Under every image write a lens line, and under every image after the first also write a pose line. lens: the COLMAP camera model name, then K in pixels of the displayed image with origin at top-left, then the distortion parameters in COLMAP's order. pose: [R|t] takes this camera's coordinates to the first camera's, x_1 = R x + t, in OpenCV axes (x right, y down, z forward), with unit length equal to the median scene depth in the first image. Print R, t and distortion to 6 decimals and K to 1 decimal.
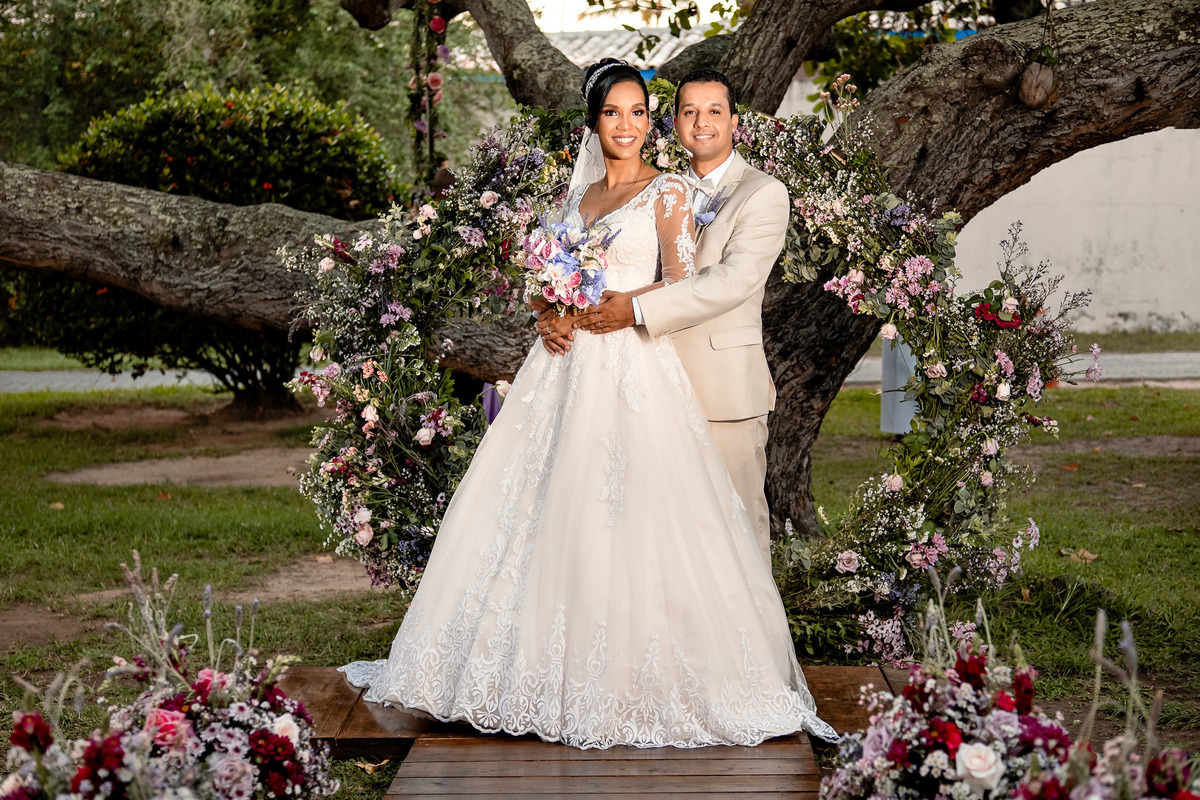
lens RADIAL K [[2416.9, 0, 600.7], [0, 2416.9, 399.1], [0, 0, 1]] dist [0.124313, 0.000000]
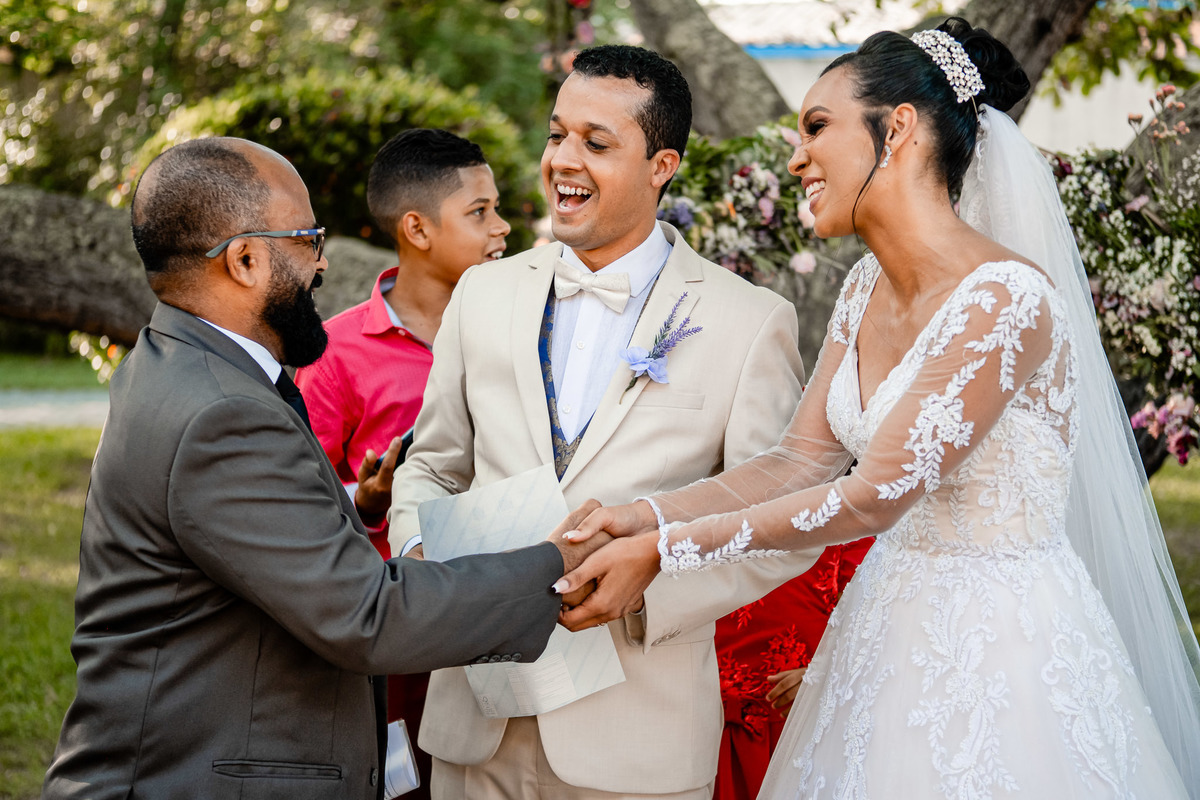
lens RADIAL K [[2416.9, 0, 600.3], [0, 2416.9, 400.5], [0, 0, 1]] dist [0.124313, 0.000000]
pose [[0.997268, 0.013879, -0.072548, -0.000502], [-0.012876, 0.999815, 0.014273, -0.057859], [0.072732, -0.013300, 0.997263, 0.346422]]
